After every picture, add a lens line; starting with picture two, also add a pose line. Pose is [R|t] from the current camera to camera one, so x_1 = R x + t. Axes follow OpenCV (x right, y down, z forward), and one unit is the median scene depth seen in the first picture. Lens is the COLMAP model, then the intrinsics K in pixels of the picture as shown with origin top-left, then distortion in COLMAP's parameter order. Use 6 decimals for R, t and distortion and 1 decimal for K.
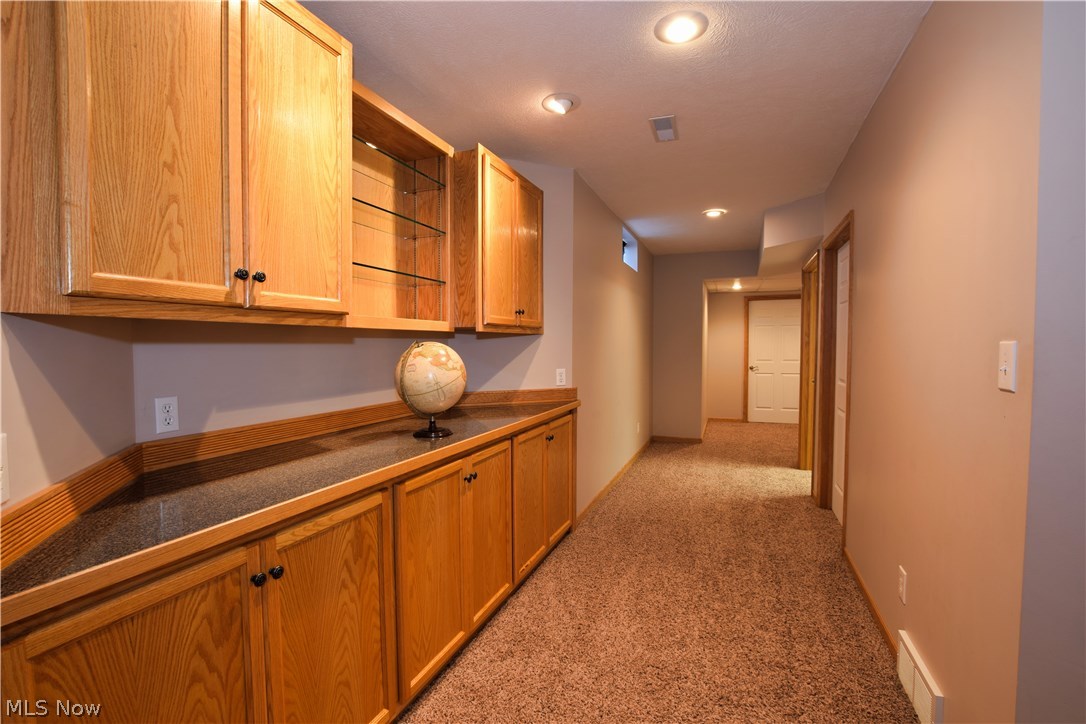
lens RADIAL K [[504.6, 0, 541.9], [0, 504.6, 365.6], [0, 0, 1]] dist [-0.021730, -0.000191]
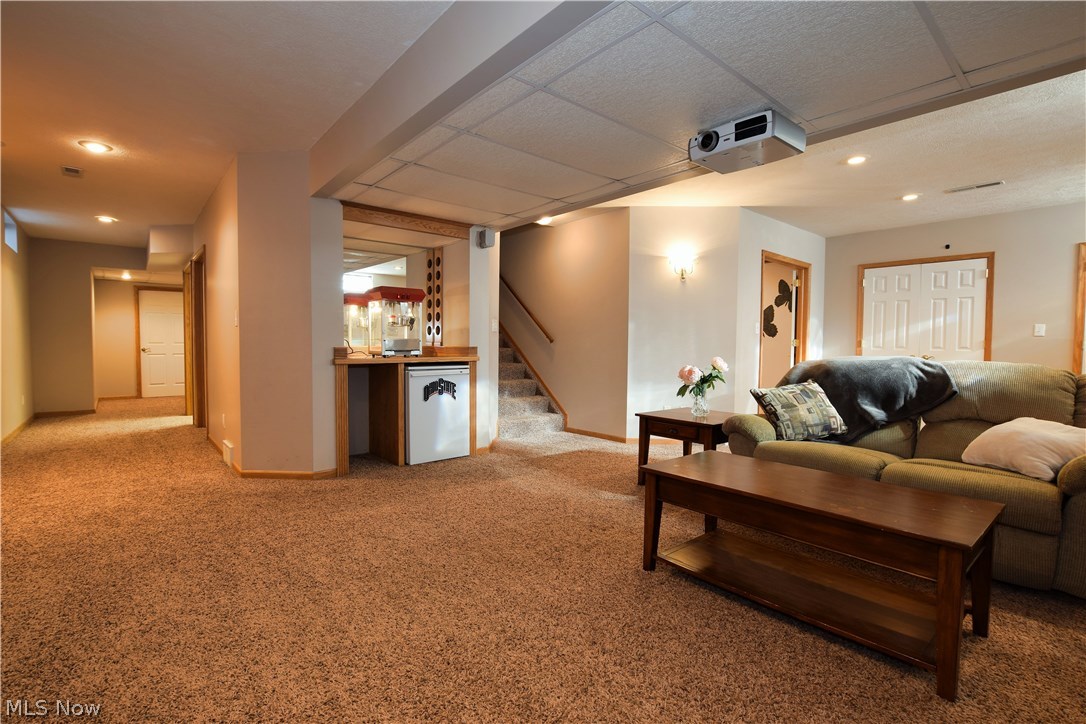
lens RADIAL K [[504.6, 0, 541.9], [0, 504.6, 365.6], [0, 0, 1]] dist [-0.021730, -0.000191]
pose [[0.480934, -0.030373, 0.876231, -0.225311], [0.027152, 0.999436, 0.019741, 0.071685], [-0.876336, 0.014297, 0.481488, -0.544045]]
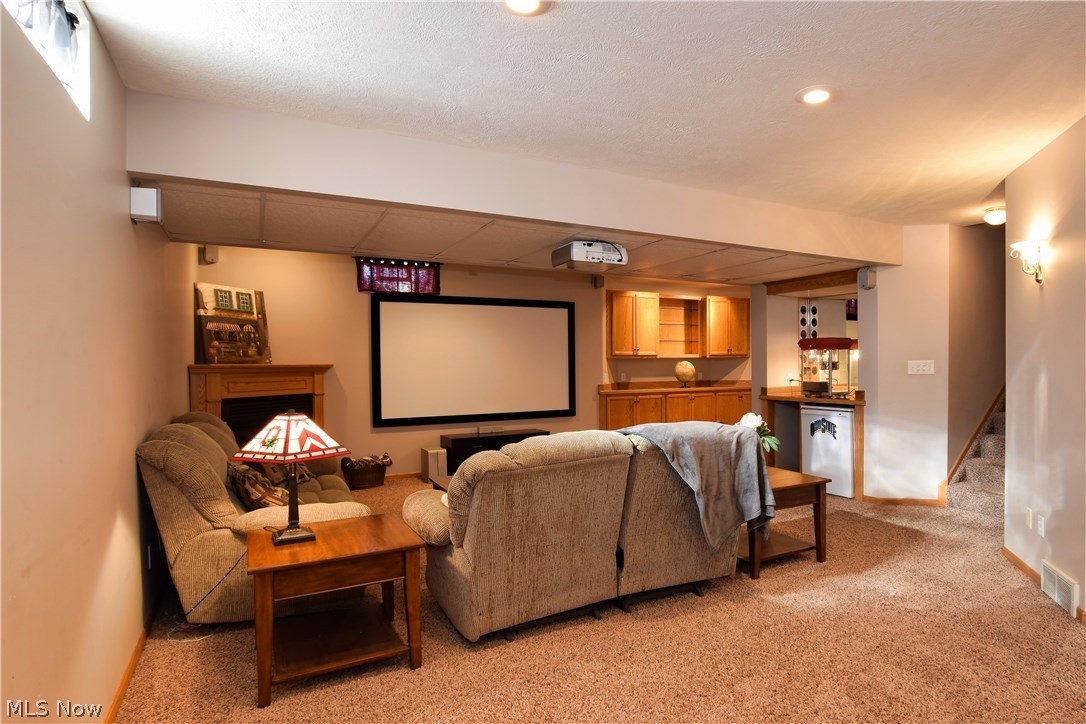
lens RADIAL K [[504.6, 0, 541.9], [0, 504.6, 365.6], [0, 0, 1]] dist [-0.021730, -0.000191]
pose [[0.694934, -0.003261, -0.719066, 0.748894], [-0.021417, 0.999452, -0.025231, 0.043437], [0.718754, 0.032934, 0.694484, -1.002953]]
